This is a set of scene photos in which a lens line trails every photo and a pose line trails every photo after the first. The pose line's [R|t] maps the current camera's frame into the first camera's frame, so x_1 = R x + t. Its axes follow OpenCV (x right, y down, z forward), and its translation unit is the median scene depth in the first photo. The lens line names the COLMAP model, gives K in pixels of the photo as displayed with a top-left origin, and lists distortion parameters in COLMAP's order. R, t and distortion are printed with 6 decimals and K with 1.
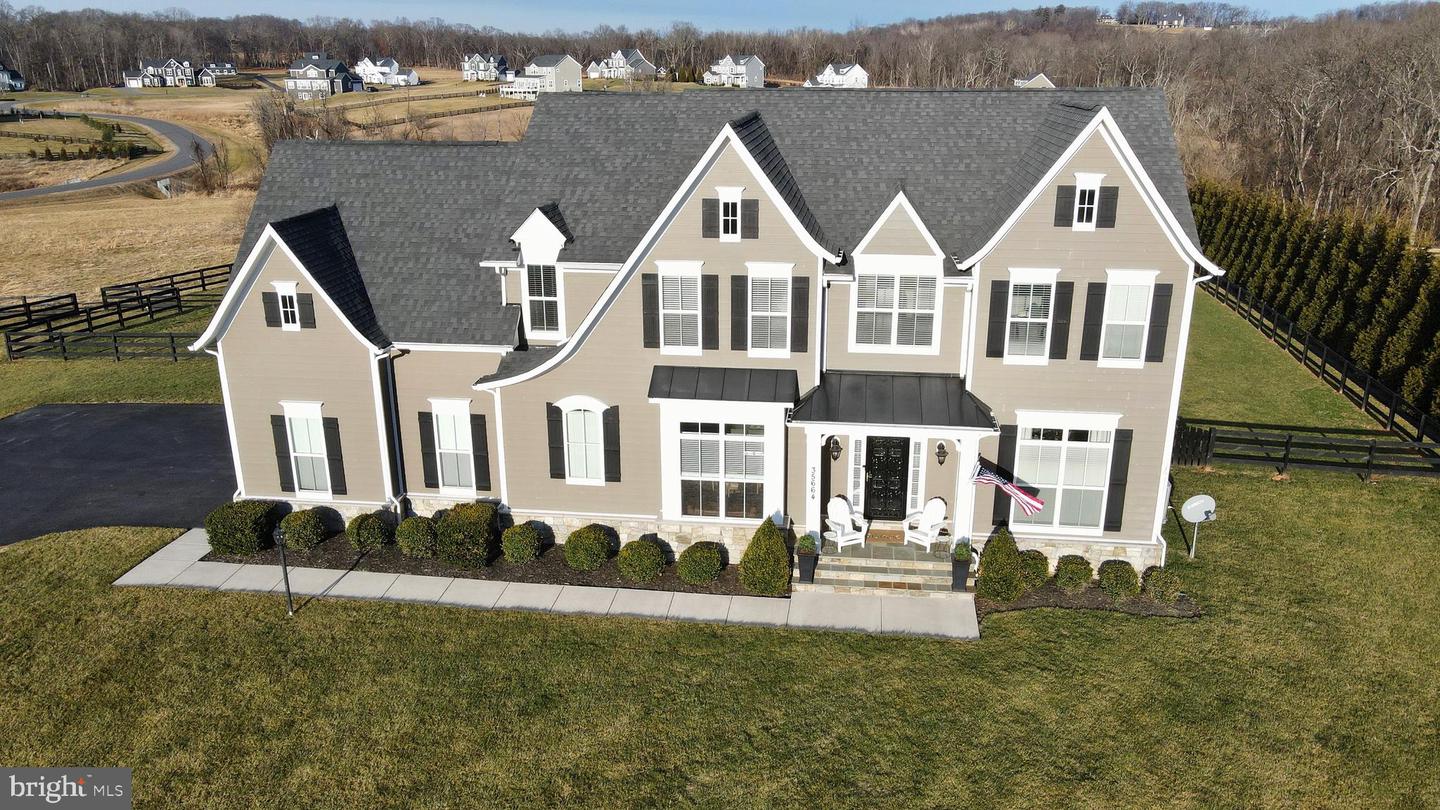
lens RADIAL K [[1073.3, 0, 720.0], [0, 1073.3, 405.0], [0, 0, 1]] dist [-0.012700, 0.048345]
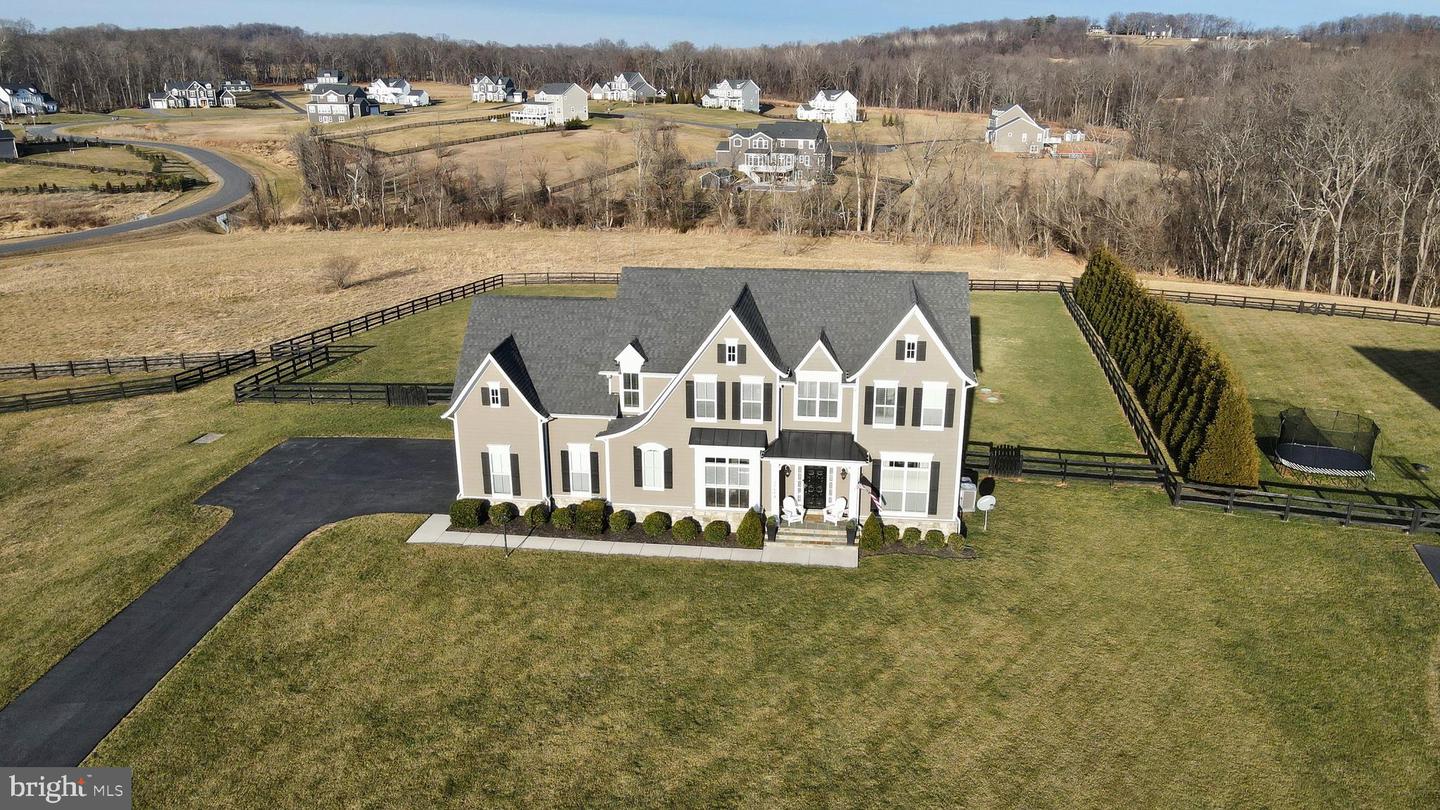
lens RADIAL K [[1073.3, 0, 720.0], [0, 1073.3, 405.0], [0, 0, 1]] dist [-0.012700, 0.048345]
pose [[0.999995, -0.000065, 0.003152, -0.016532], [0.000071, 0.999998, -0.001765, -0.071340], [-0.003152, 0.001765, 0.999993, -0.875722]]
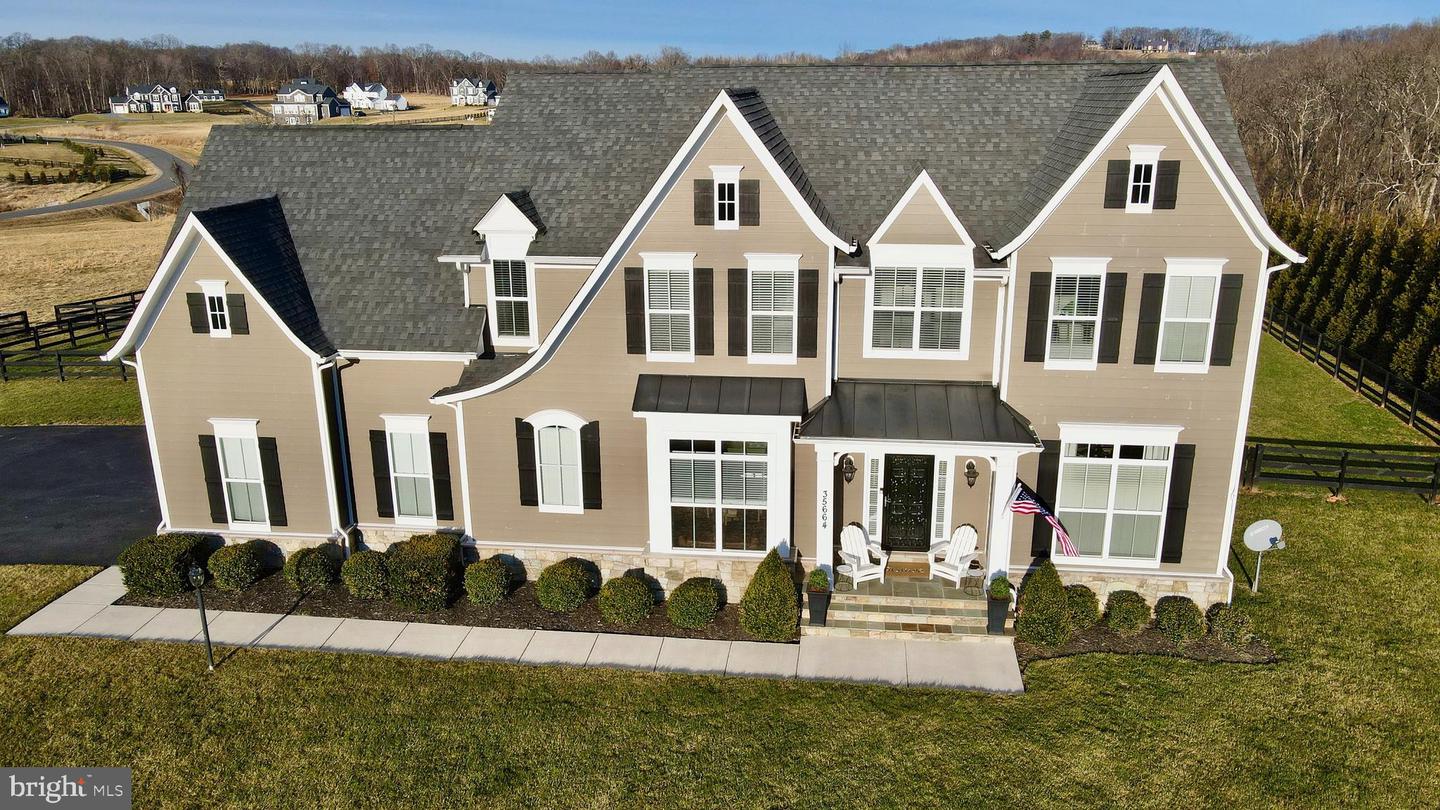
lens RADIAL K [[1073.3, 0, 720.0], [0, 1073.3, 405.0], [0, 0, 1]] dist [-0.012700, 0.048345]
pose [[0.999946, -0.006086, 0.008424, -0.003738], [0.006276, 0.999720, -0.022805, 0.007870], [-0.008283, 0.022857, 0.999704, 0.131845]]
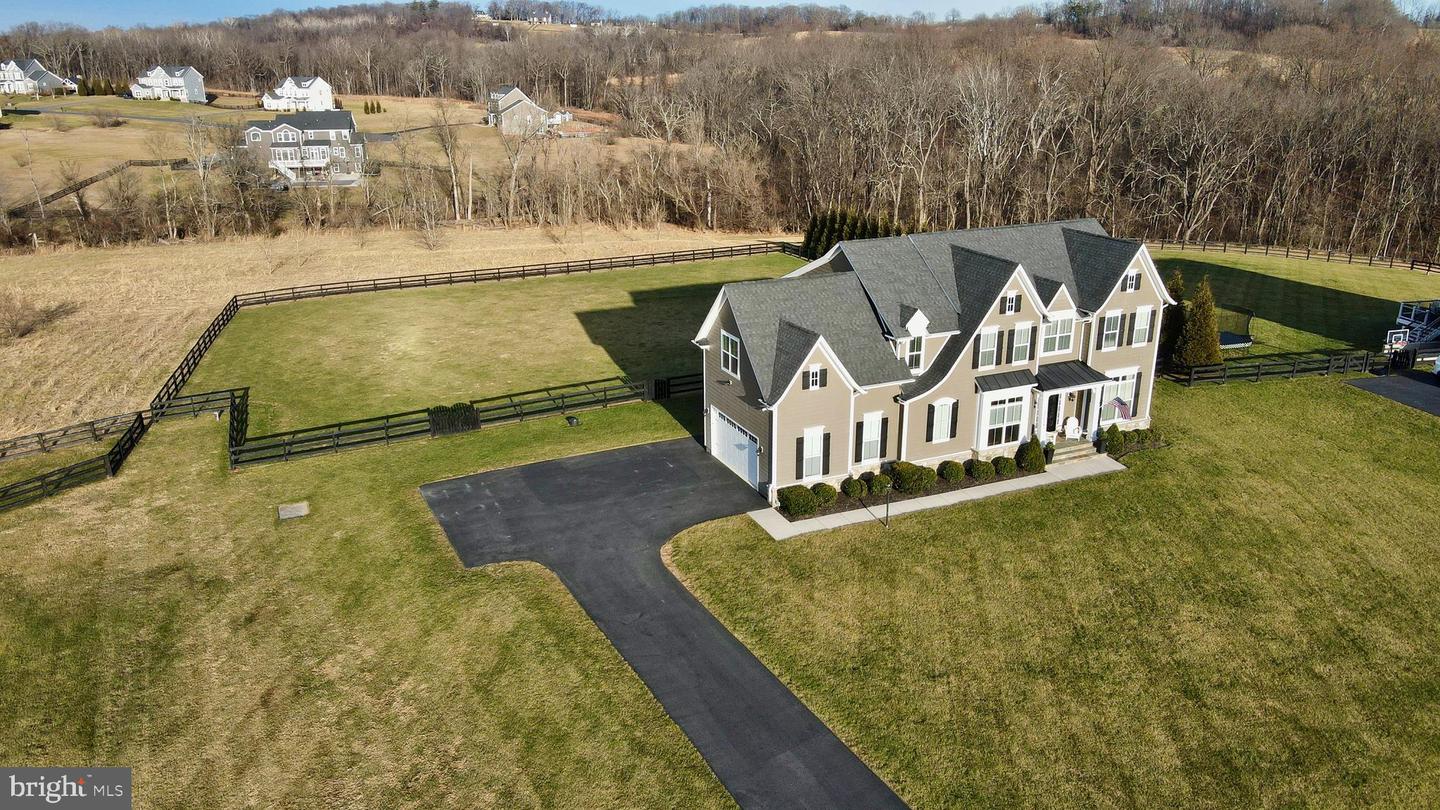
lens RADIAL K [[1073.3, 0, 720.0], [0, 1073.3, 405.0], [0, 0, 1]] dist [-0.012700, 0.048345]
pose [[0.850269, -0.169005, 0.498478, -1.492073], [0.163555, 0.985001, 0.054977, -0.174688], [-0.500293, 0.034783, 0.865157, -0.537082]]
